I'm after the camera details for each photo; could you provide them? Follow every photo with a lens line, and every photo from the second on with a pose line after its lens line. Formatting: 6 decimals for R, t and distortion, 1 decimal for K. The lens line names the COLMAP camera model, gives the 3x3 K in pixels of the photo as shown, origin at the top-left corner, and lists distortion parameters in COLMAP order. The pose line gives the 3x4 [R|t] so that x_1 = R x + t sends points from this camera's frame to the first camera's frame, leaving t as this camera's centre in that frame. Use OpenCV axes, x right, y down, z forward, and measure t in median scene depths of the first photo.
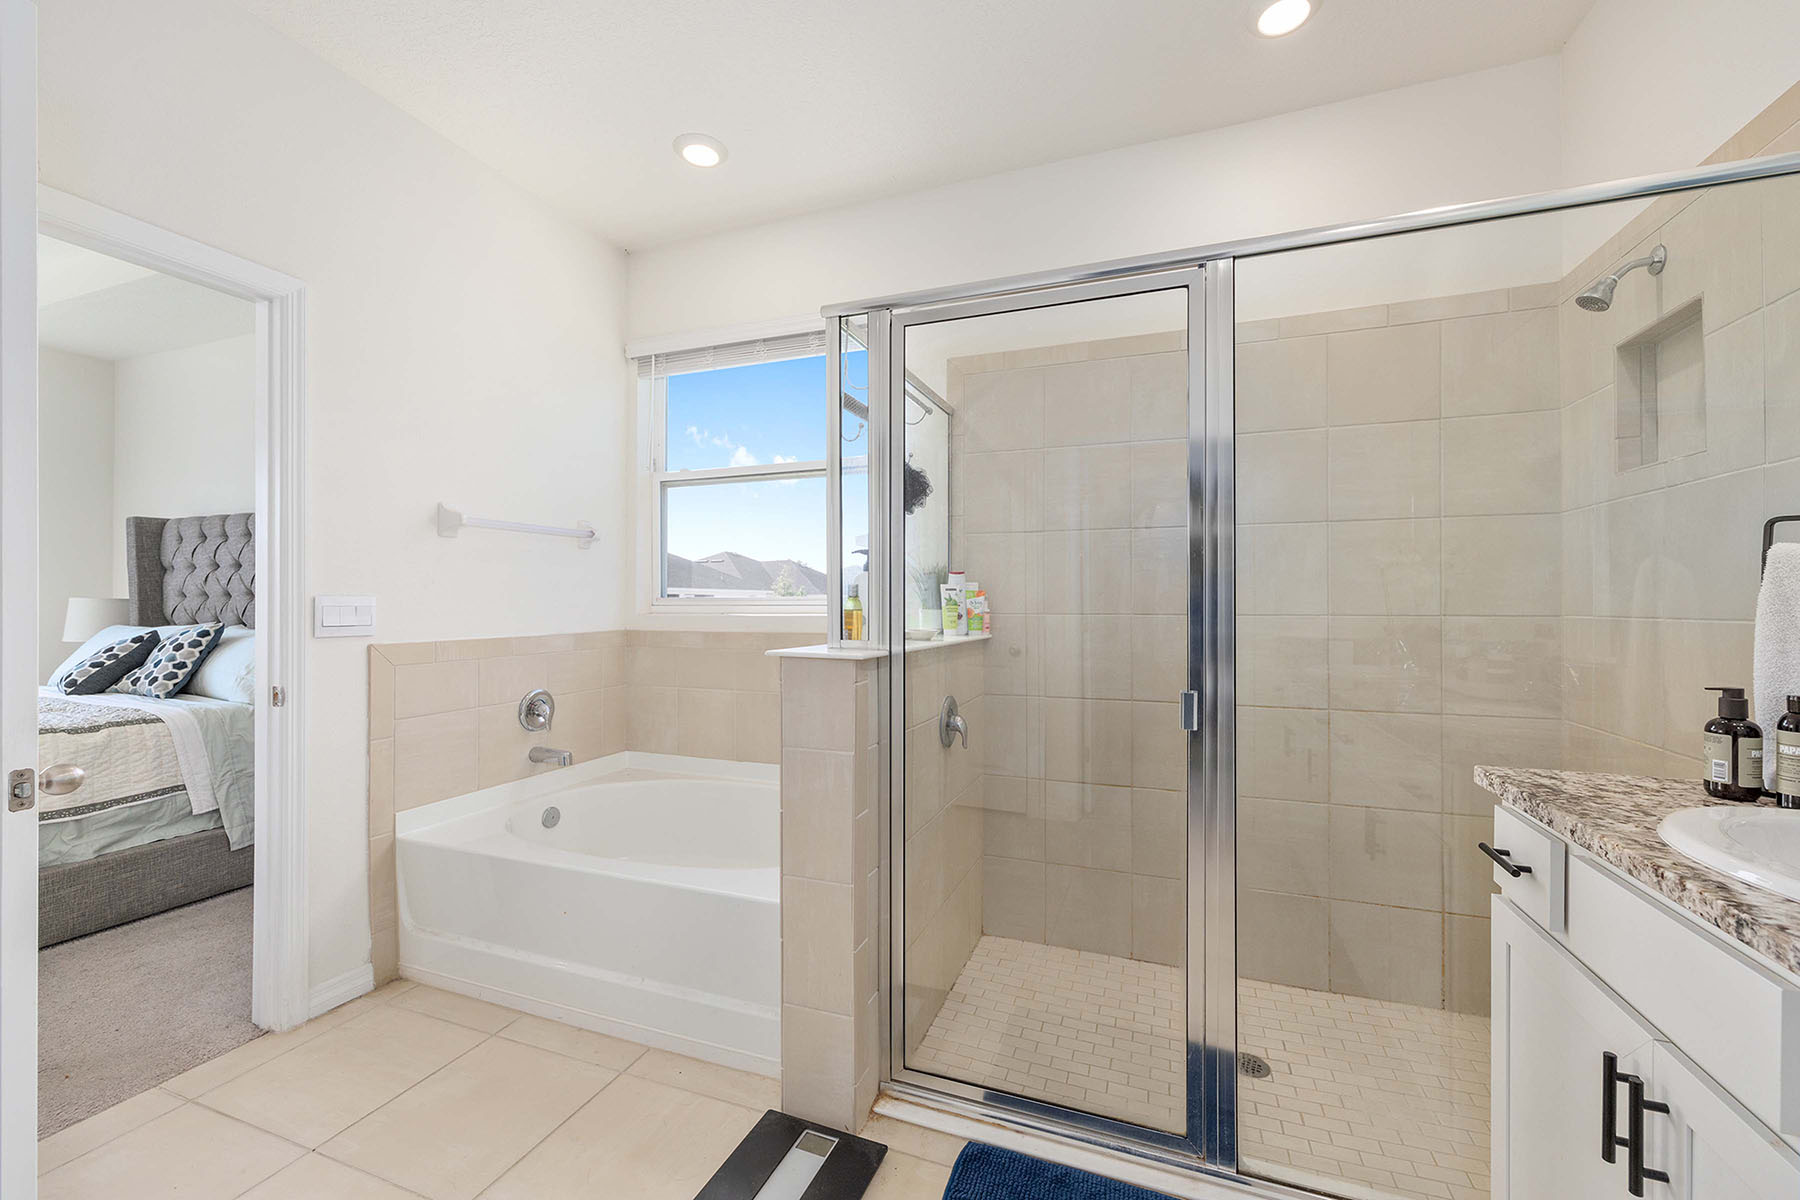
lens RADIAL K [[722.6, 0, 895.5], [0, 722.6, 601.5], [0, 0, 1]] dist [-0.005335, 0.002508]
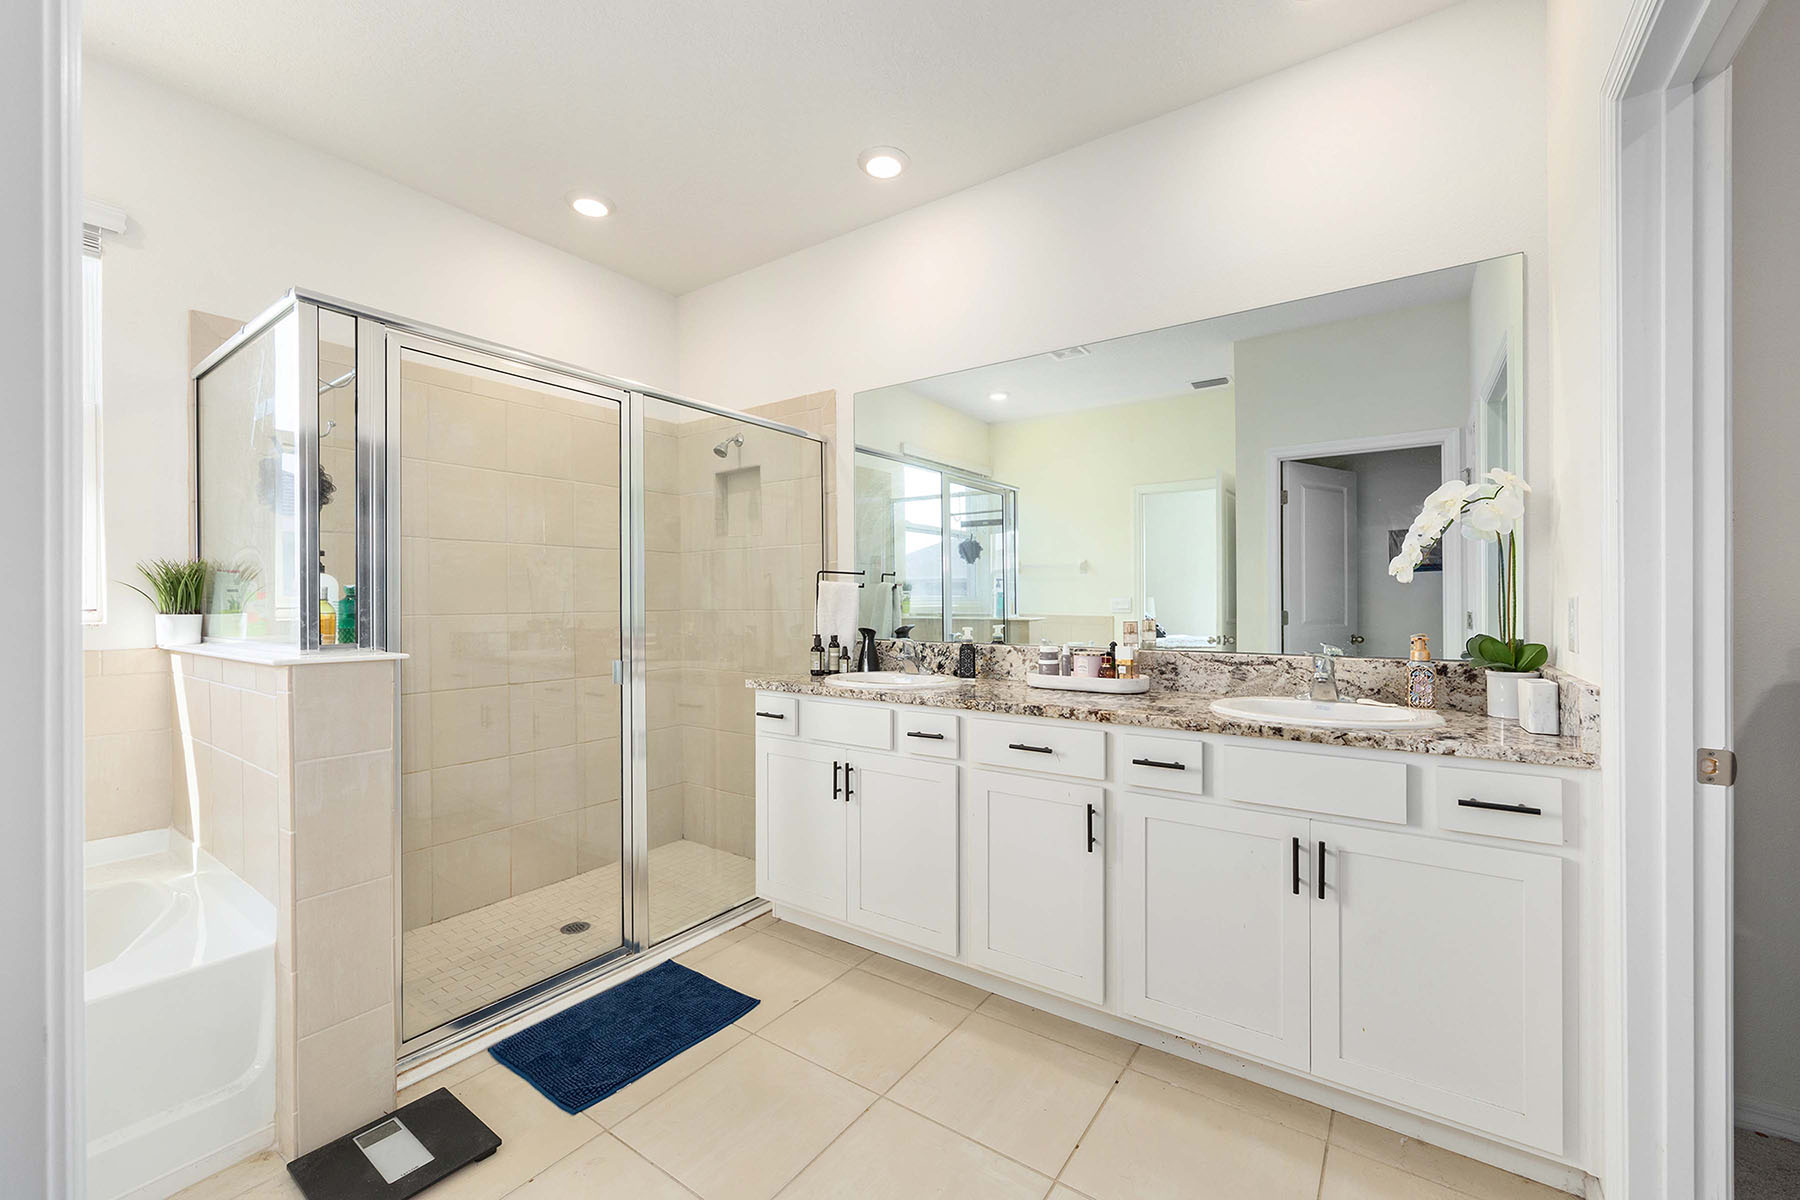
lens RADIAL K [[722.6, 0, 900.2], [0, 722.6, 607.5], [0, 0, 1]] dist [-0.005335, 0.002508]
pose [[0.241576, -0.001222, 0.970381, -0.914575], [0.003278, 0.999995, 0.000443, 0.014323], [-0.970376, 0.003074, 0.241579, 0.041222]]
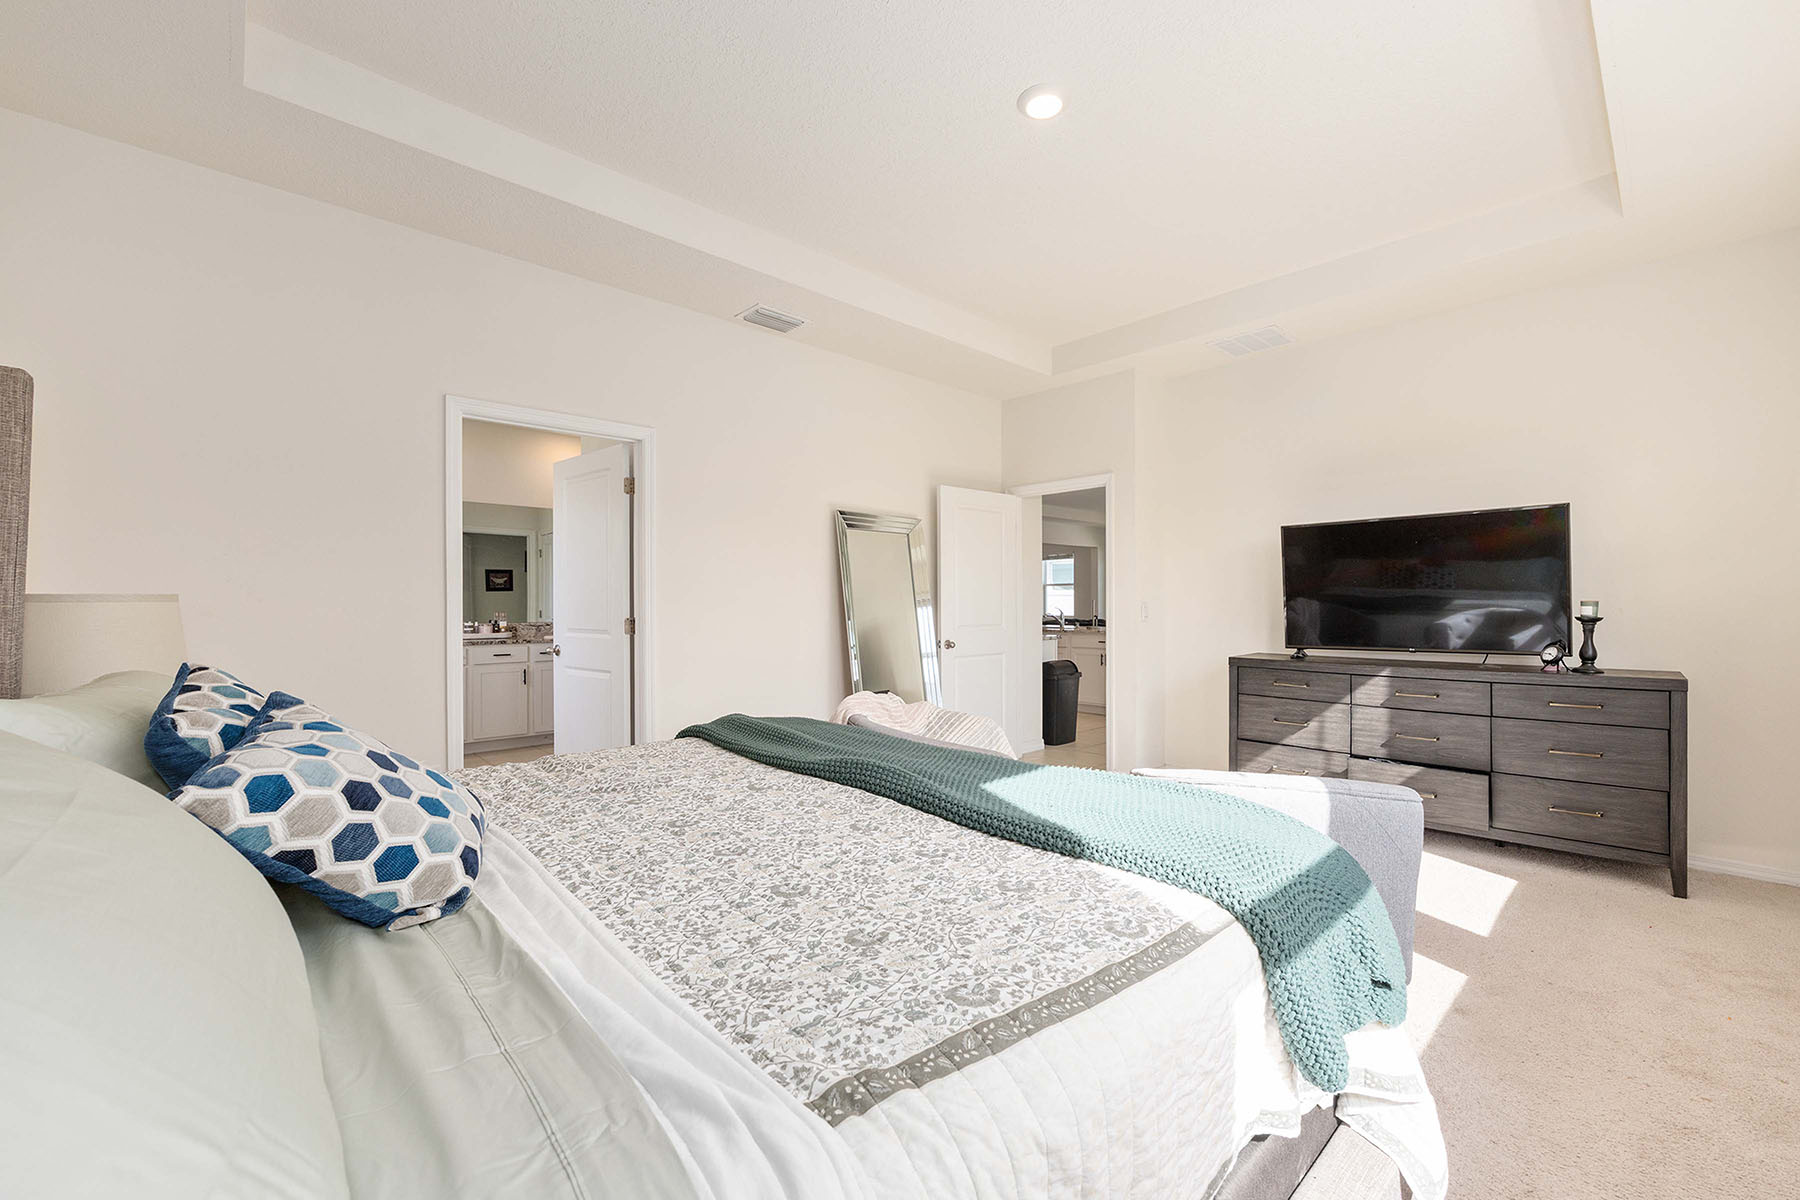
lens RADIAL K [[722.6, 0, 894.3], [0, 722.6, 600.2], [0, 0, 1]] dist [-0.005335, 0.002508]
pose [[-0.895614, 0.003330, 0.444819, -3.129856], [0.000884, 0.999983, -0.005705, 0.001592], [-0.444830, -0.004716, -0.895602, 2.591532]]
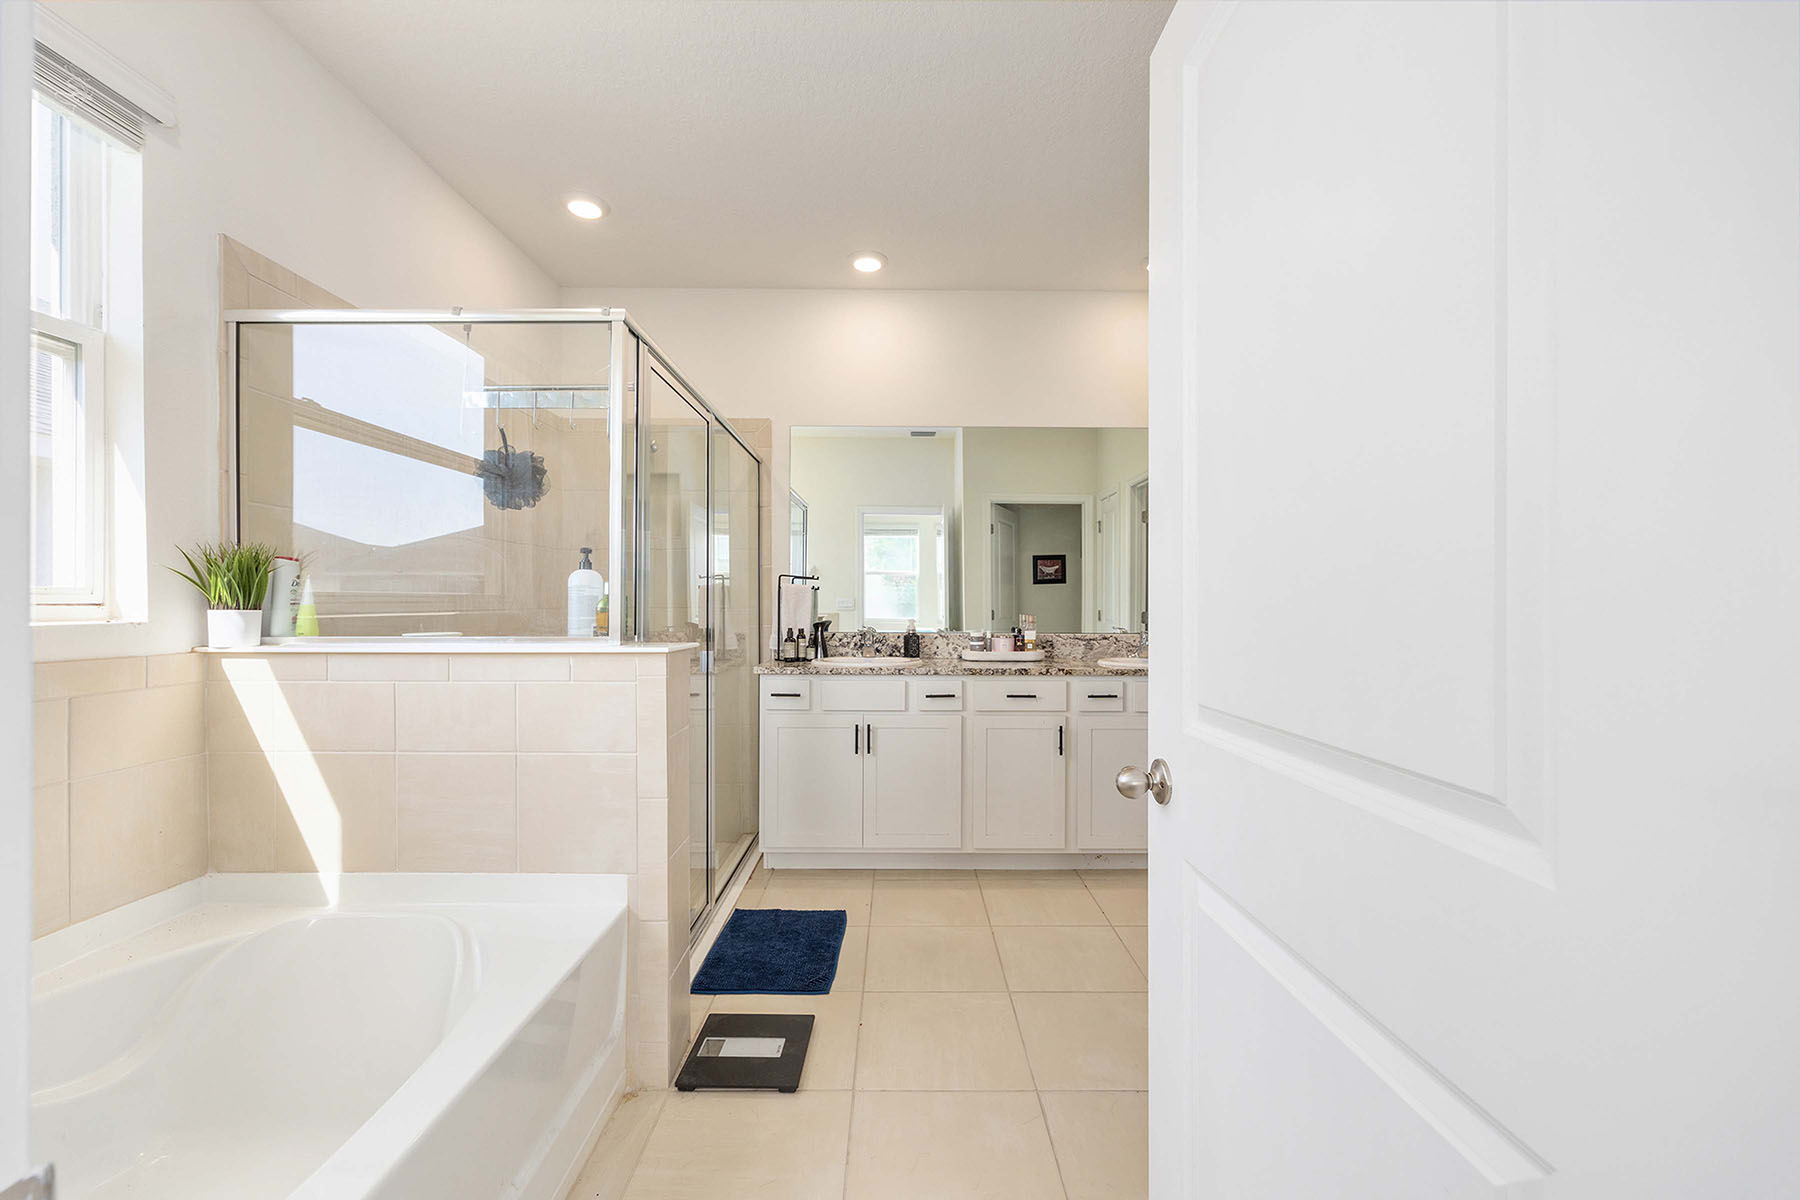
lens RADIAL K [[722.6, 0, 907.6], [0, 722.6, 612.0], [0, 0, 1]] dist [-0.005335, 0.002508]
pose [[-0.366058, -0.007302, 0.930563, -1.343612], [0.000717, 0.999967, 0.008128, 0.017531], [-0.930592, 0.003642, -0.366041, 1.139568]]
